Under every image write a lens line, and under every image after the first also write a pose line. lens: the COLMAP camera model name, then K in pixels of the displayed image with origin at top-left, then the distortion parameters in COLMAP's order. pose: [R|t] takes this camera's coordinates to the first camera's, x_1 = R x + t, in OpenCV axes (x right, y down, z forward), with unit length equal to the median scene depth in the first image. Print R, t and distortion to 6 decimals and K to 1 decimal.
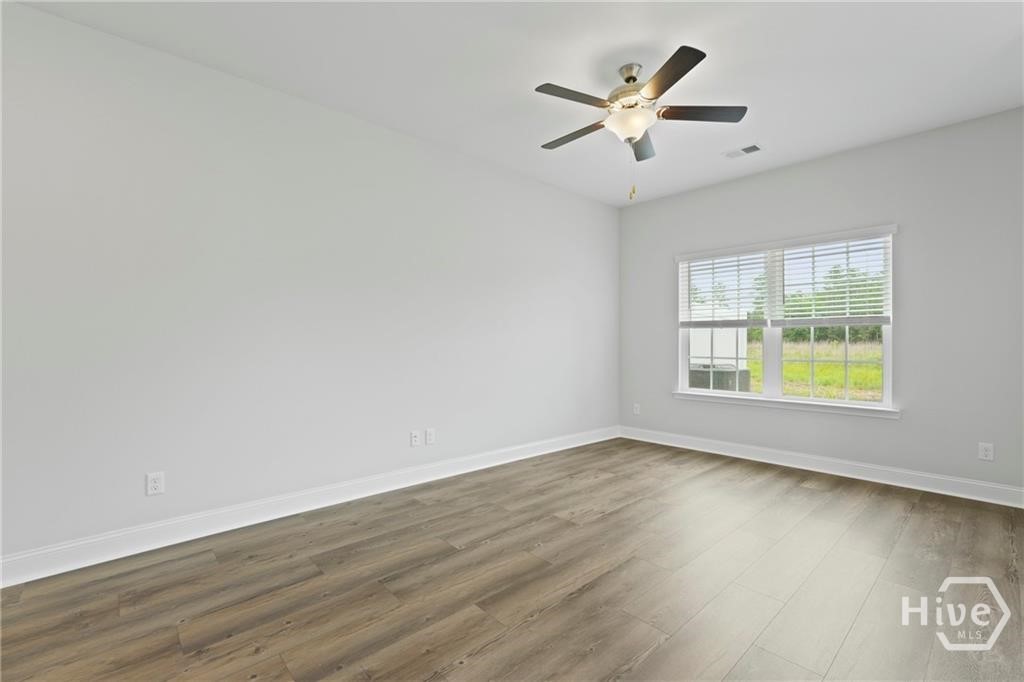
lens RADIAL K [[446.9, 0, 509.8], [0, 446.9, 341.7], [0, 0, 1]] dist [0.001352, -0.000443]
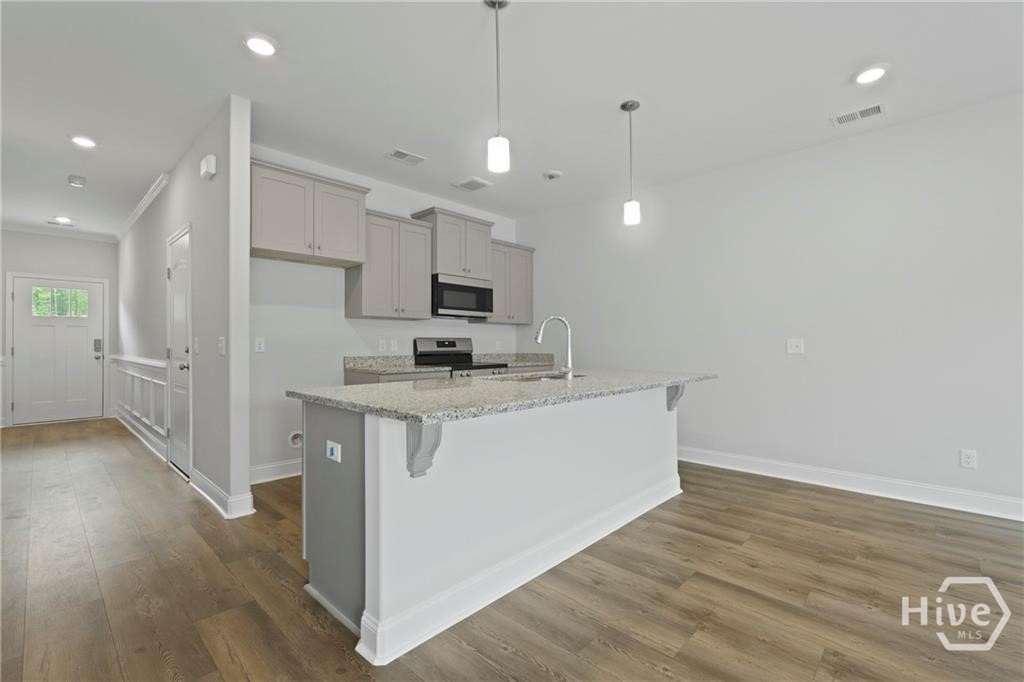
lens RADIAL K [[446.9, 0, 512.8], [0, 446.9, 341.6], [0, 0, 1]] dist [0.001352, -0.000443]
pose [[0.067813, -0.011827, -0.997628, 0.431182], [0.009449, 0.999893, -0.011211, -0.004613], [0.997653, -0.008666, 0.067917, -0.403025]]
